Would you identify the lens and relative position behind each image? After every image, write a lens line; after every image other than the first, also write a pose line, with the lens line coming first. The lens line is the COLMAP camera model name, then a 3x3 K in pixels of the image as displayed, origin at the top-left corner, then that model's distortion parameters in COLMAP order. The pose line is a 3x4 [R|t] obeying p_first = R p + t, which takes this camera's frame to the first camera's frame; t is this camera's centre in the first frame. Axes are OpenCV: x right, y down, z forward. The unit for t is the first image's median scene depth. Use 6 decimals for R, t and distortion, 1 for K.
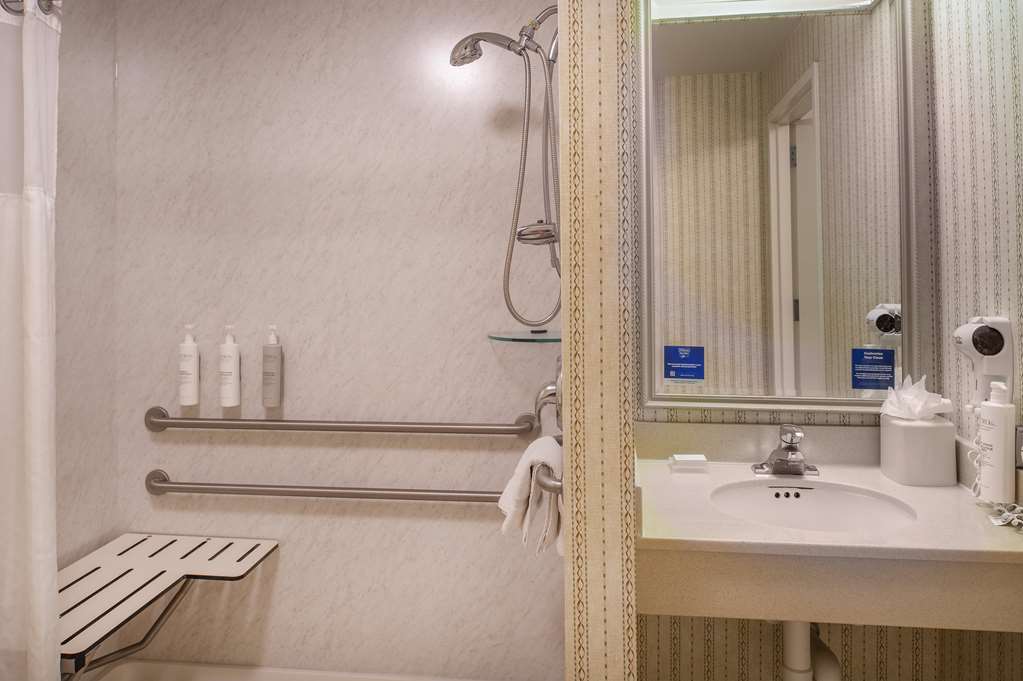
lens RADIAL K [[729.7, 0, 511.1], [0, 729.7, 291.0], [0, 0, 1]] dist [-0.010148, -0.003973]
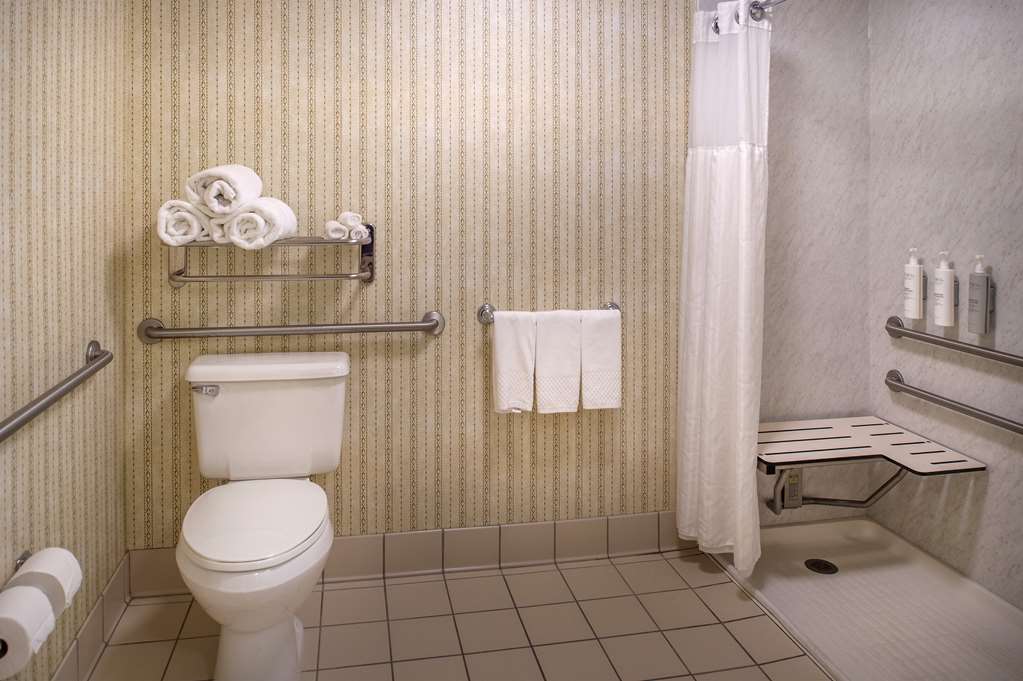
lens RADIAL K [[729.1, 0, 511.5], [0, 729.1, 340.5], [0, 0, 1]] dist [0.024198, -0.001055]
pose [[0.335545, 0.198265, -0.920923, 0.443444], [-0.053248, 0.980030, 0.191589, 0.000303], [0.940518, -0.015249, 0.339402, -0.001985]]
